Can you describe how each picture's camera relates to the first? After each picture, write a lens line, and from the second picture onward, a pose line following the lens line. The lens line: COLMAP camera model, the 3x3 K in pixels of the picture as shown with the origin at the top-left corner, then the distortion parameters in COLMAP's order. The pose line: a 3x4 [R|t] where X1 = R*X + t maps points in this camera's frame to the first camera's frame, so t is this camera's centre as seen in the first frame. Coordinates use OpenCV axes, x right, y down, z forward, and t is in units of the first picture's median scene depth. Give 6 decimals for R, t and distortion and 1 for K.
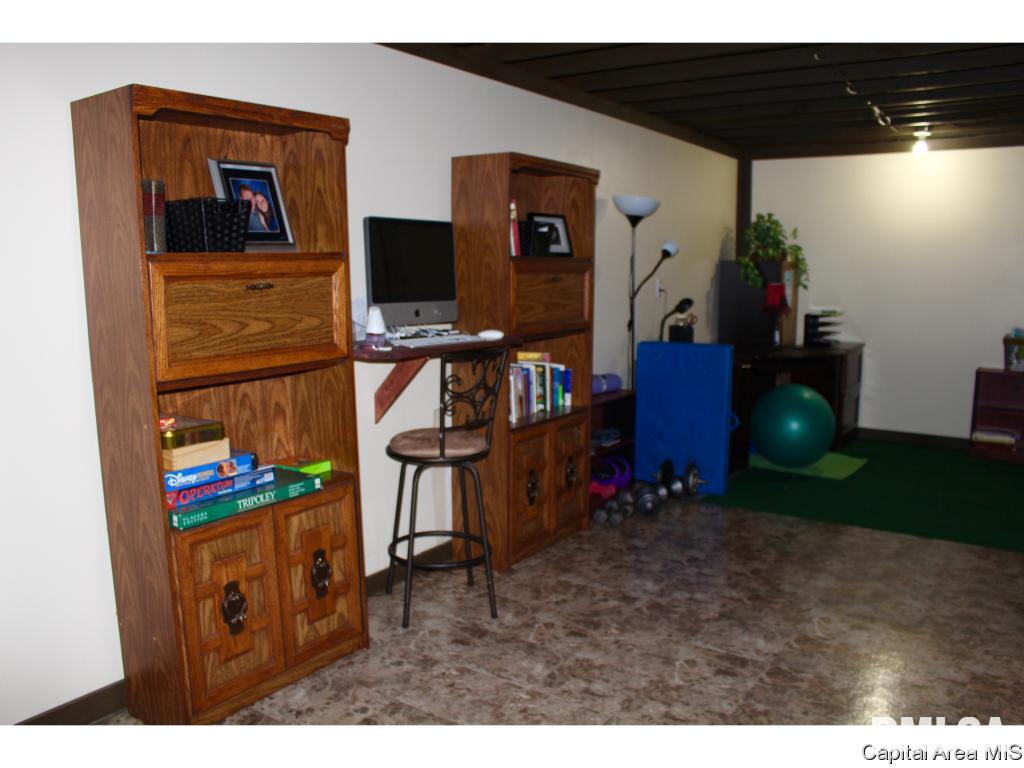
lens RADIAL K [[849.3, 0, 508.4], [0, 849.3, 390.3], [0, 0, 1]] dist [-0.143731, 0.102430]
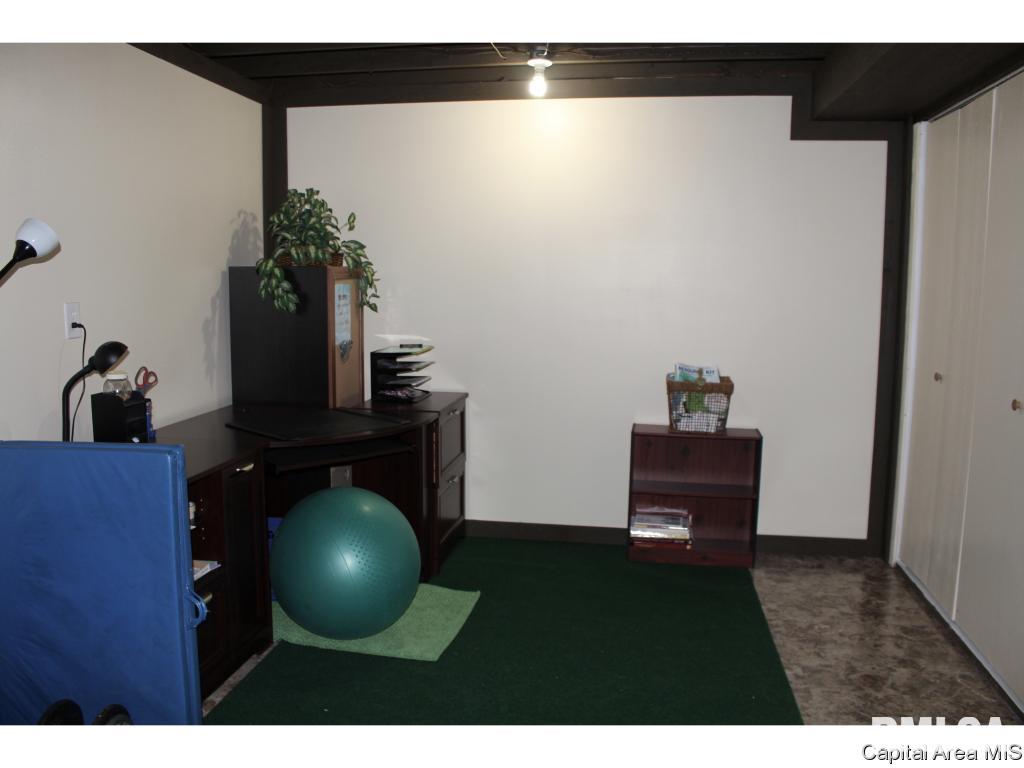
lens RADIAL K [[849.3, 0, 512.3], [0, 849.3, 384.1], [0, 0, 1]] dist [-0.143731, 0.102430]
pose [[0.904031, -0.045252, 0.425065, 0.182390], [0.052847, 0.998584, -0.006089, -0.058664], [-0.424188, 0.027968, 0.905142, 0.391765]]
